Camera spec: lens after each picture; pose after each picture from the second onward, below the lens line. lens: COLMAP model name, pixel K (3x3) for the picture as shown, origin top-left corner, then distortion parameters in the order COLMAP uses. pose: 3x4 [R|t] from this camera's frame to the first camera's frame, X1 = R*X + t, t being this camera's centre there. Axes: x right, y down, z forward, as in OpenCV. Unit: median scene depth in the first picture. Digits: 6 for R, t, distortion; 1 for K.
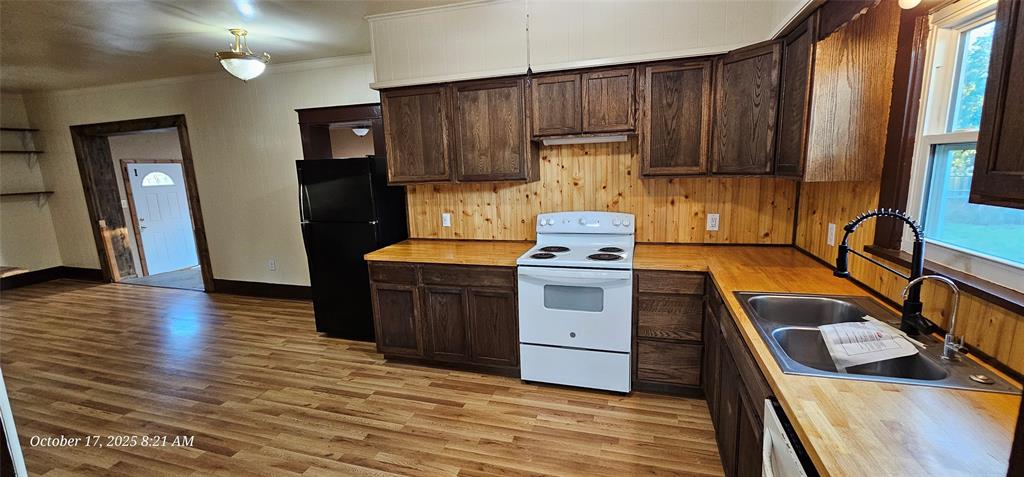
lens RADIAL K [[417.4, 0, 514.6], [0, 417.4, 242.9], [0, 0, 1]] dist [-0.008285, -0.000343]
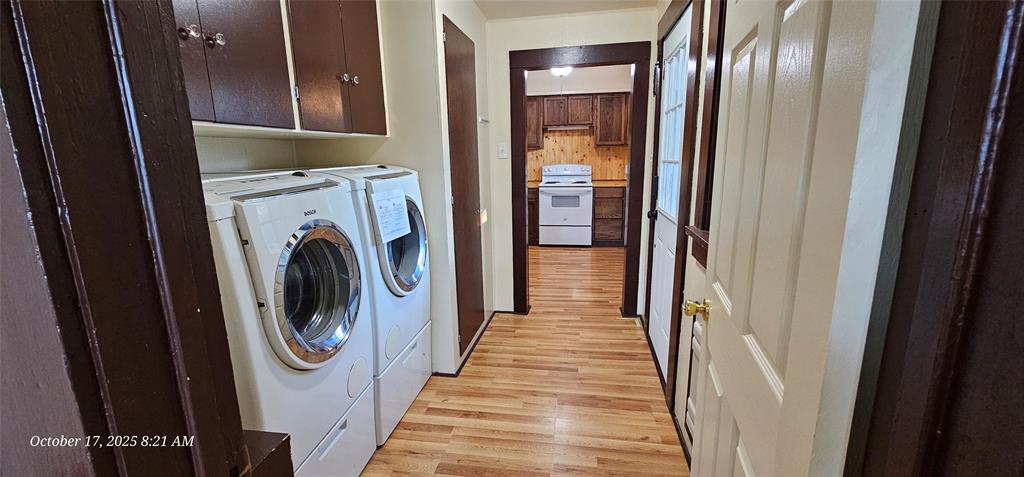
lens RADIAL K [[417.4, 0, 514.5], [0, 417.4, 236.5], [0, 0, 1]] dist [-0.008285, -0.000343]
pose [[0.990319, -0.010386, 0.138422, -0.395973], [0.008982, 0.999902, 0.010759, 0.270438], [-0.138520, -0.009412, 0.990315, -1.032790]]
